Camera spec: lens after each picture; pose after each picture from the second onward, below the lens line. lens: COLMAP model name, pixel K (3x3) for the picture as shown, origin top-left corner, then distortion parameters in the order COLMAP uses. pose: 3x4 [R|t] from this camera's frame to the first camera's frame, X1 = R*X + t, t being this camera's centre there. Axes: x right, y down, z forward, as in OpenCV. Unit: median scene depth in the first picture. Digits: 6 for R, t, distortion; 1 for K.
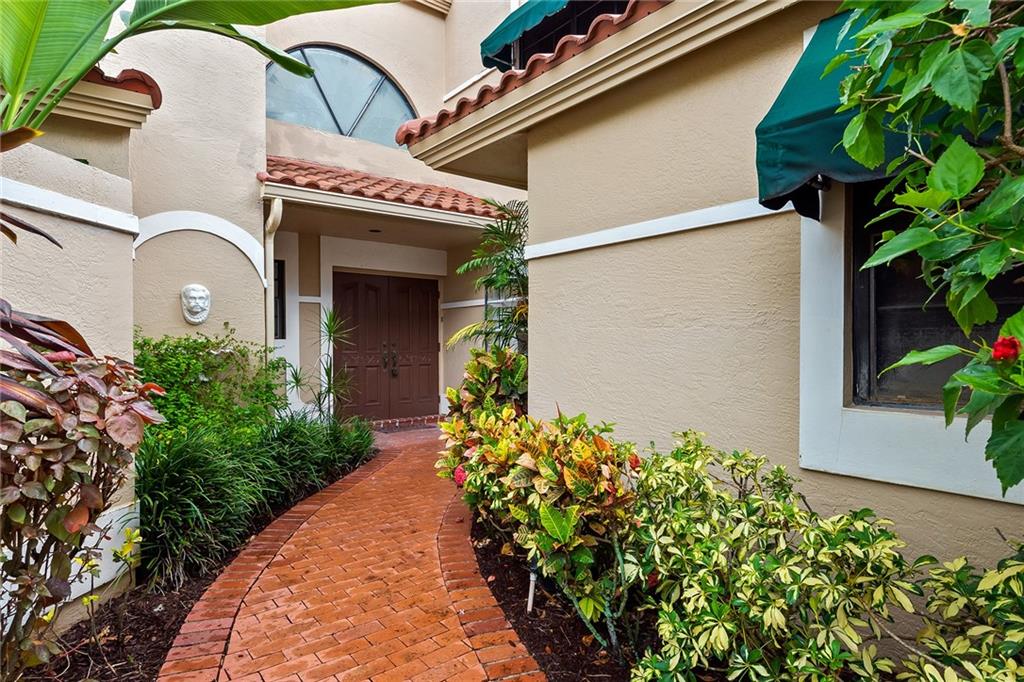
lens RADIAL K [[561.0, 0, 512.8], [0, 561.0, 340.8], [0, 0, 1]] dist [0.032194, -0.019121]
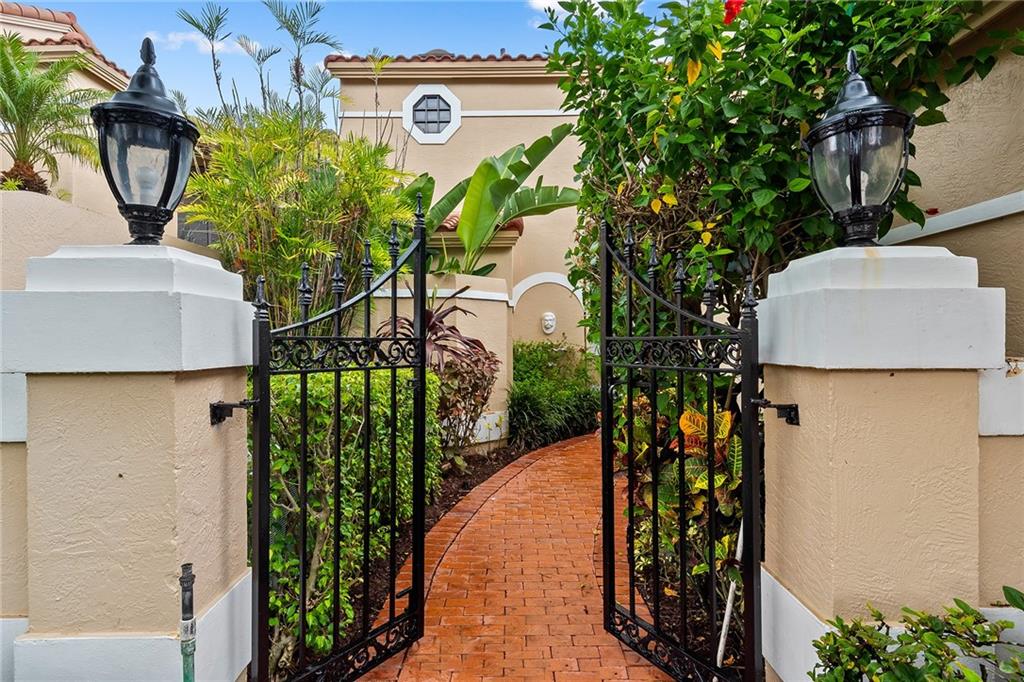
lens RADIAL K [[561.0, 0, 511.4], [0, 561.0, 340.9], [0, 0, 1]] dist [0.032194, -0.019121]
pose [[0.779307, -0.000432, -0.626642, 0.680797], [0.002224, 0.999995, 0.002075, -0.017488], [0.626638, -0.003011, 0.779305, -0.684312]]
